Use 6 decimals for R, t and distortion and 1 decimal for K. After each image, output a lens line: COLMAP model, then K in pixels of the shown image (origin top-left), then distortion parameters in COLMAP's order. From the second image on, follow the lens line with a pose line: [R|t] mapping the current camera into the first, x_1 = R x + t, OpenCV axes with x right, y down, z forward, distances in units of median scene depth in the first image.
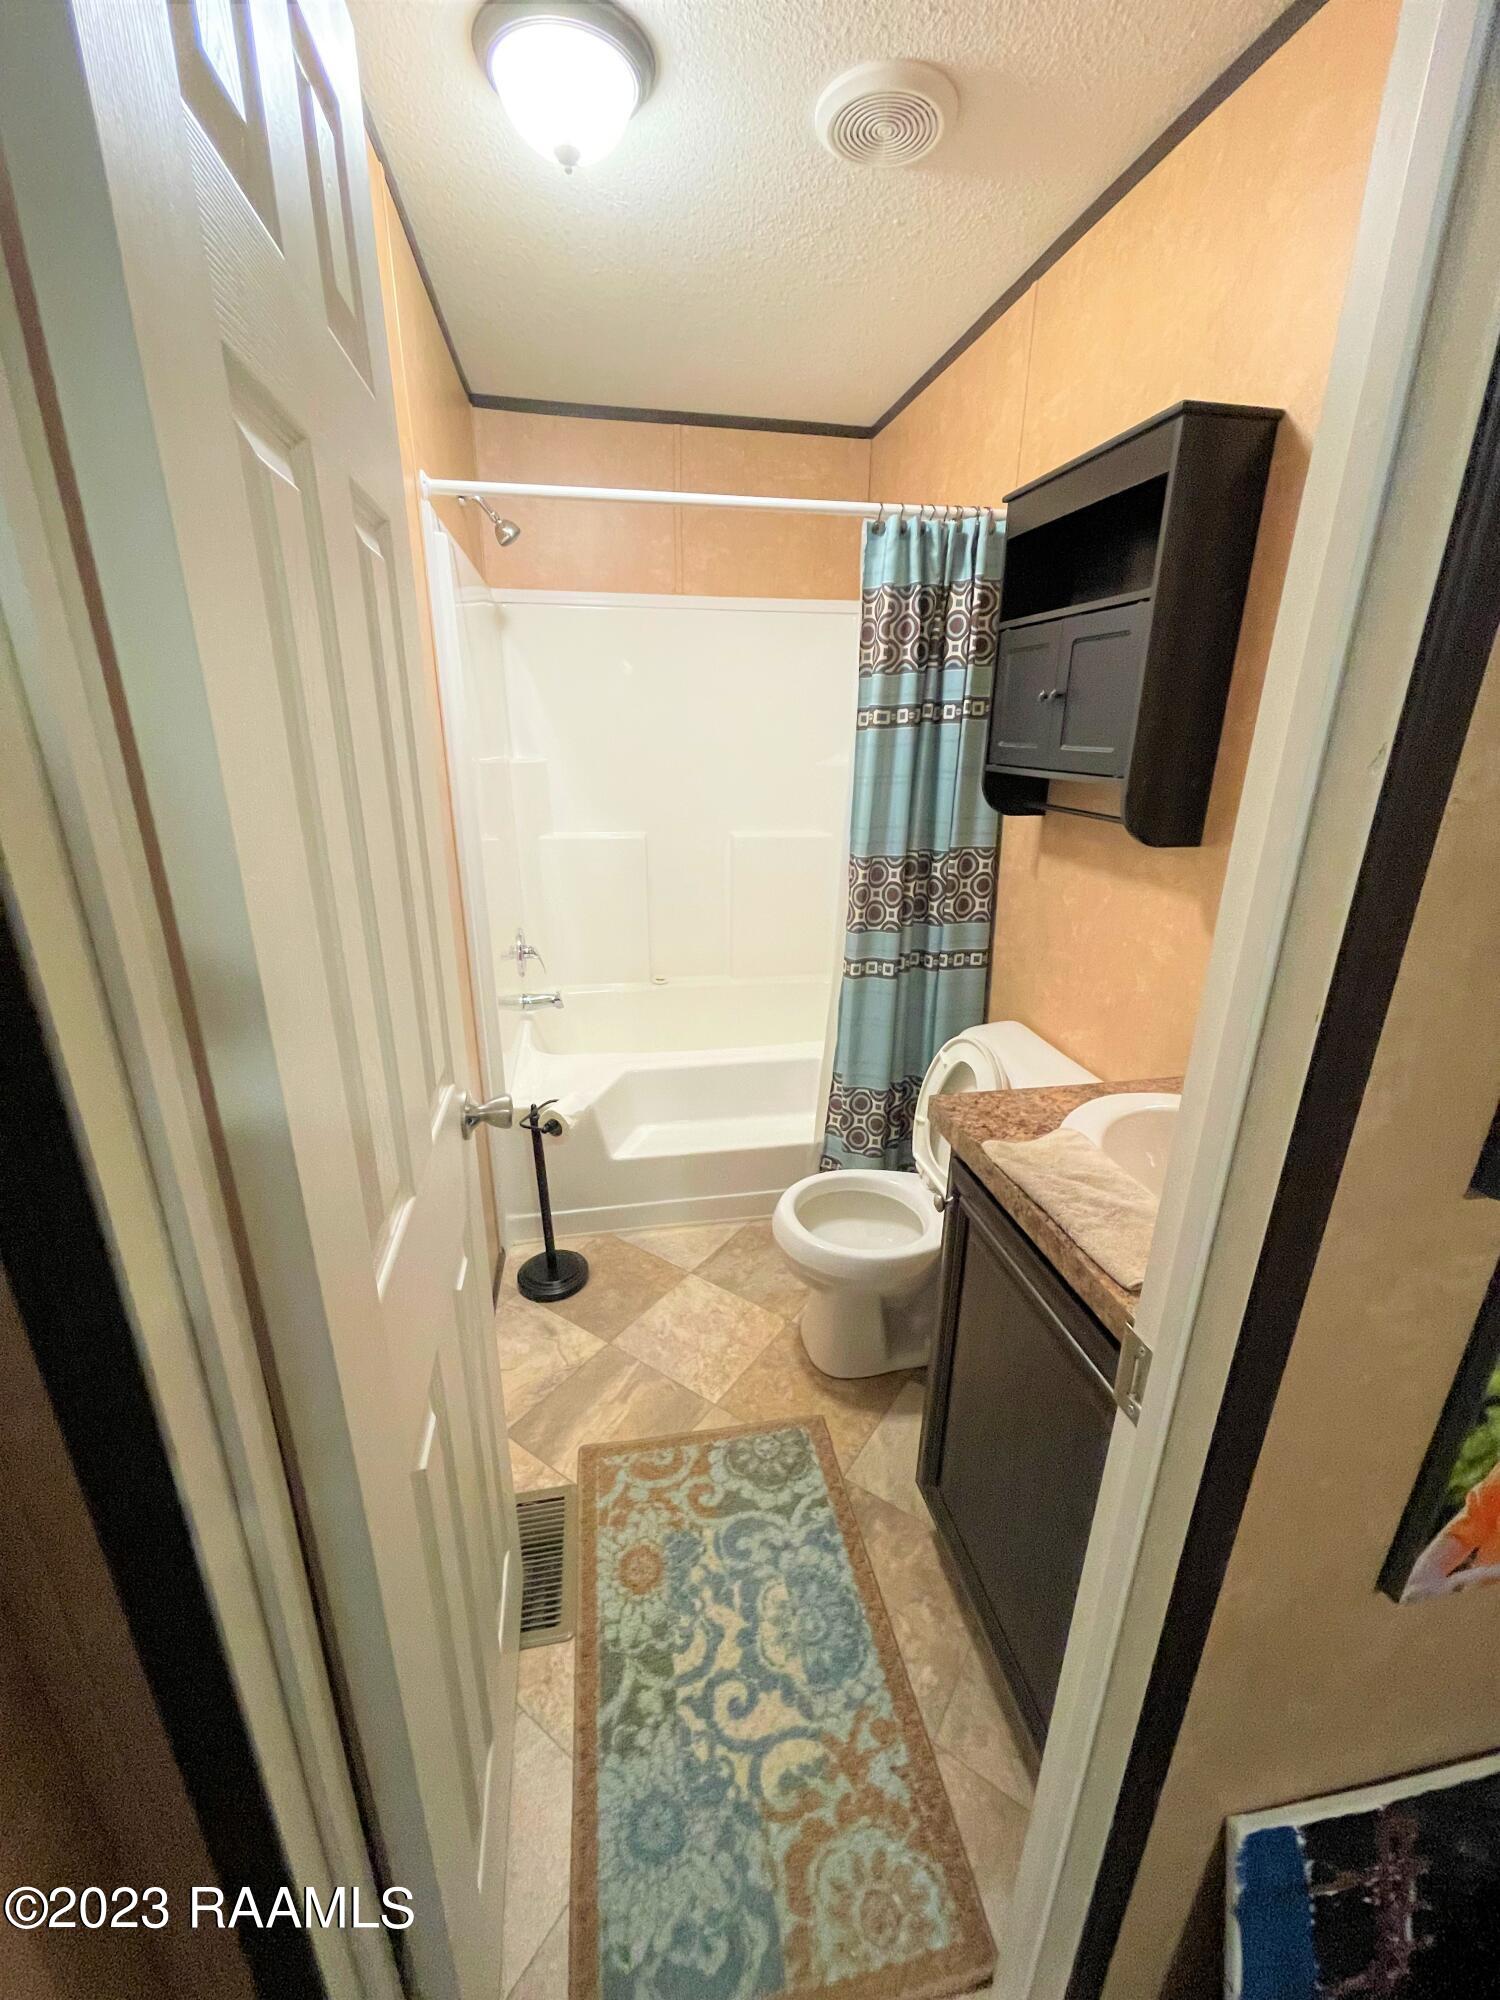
lens RADIAL K [[809.4, 0, 744.7], [0, 809.4, 1002.5], [0, 0, 1]] dist [0.000910, -0.001335]
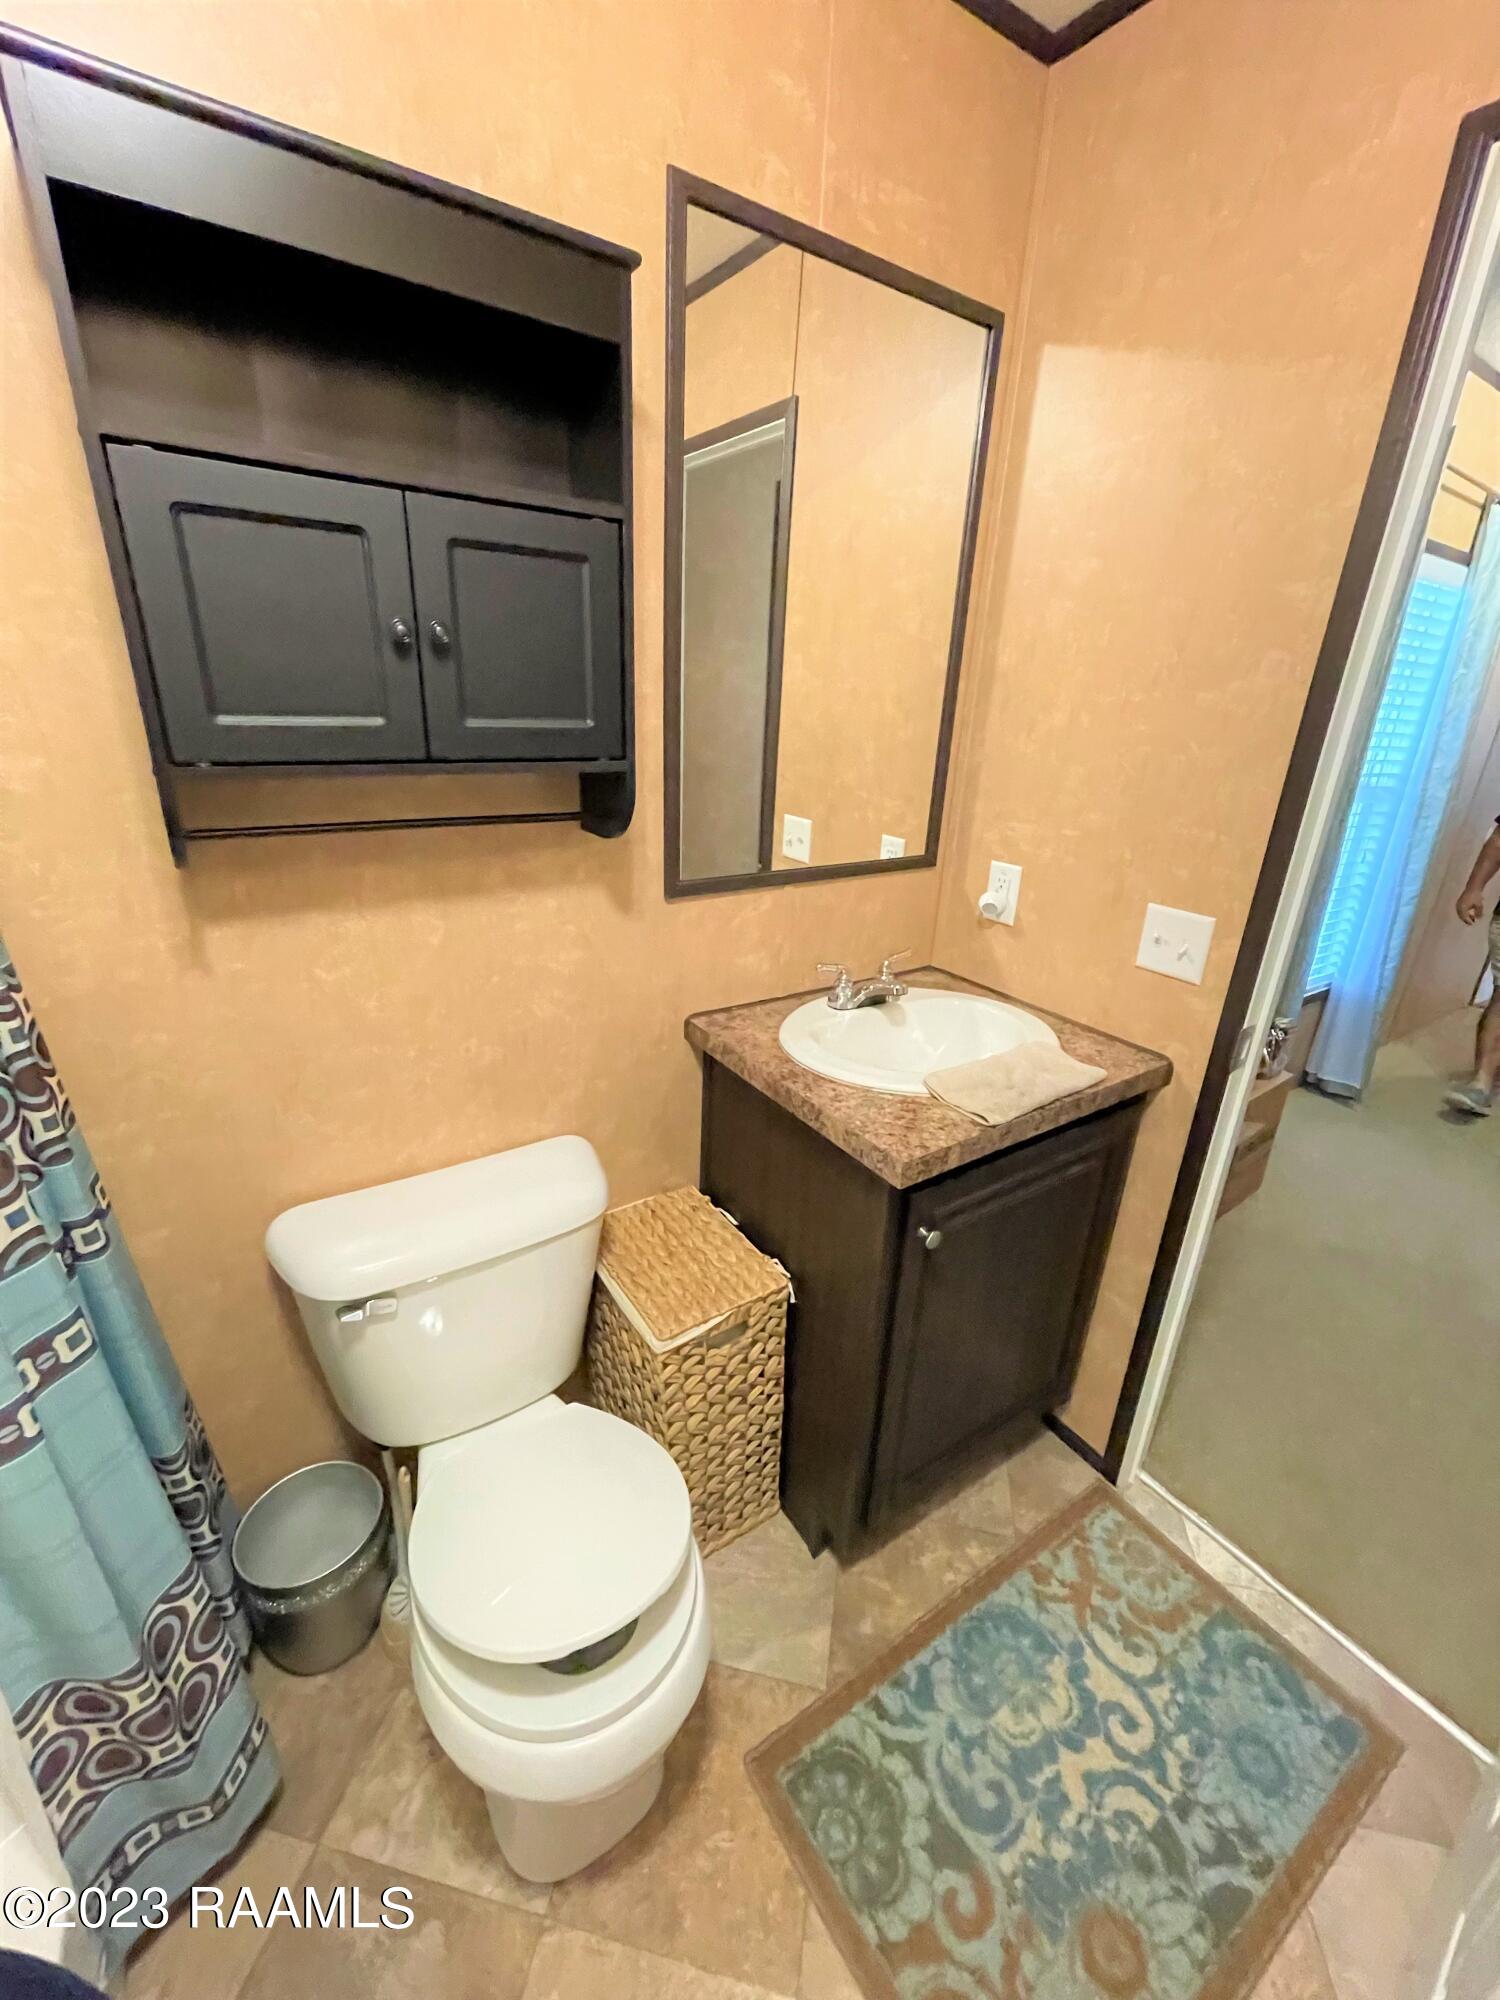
lens RADIAL K [[809.4, 0, 746.9], [0, 809.4, 996.8], [0, 0, 1]] dist [0.000910, -0.001335]
pose [[-0.397473, -0.353759, 0.846681, -0.293962], [0.258788, 0.842029, 0.473303, -0.390810], [-0.880366, 0.407236, -0.243135, 1.088573]]
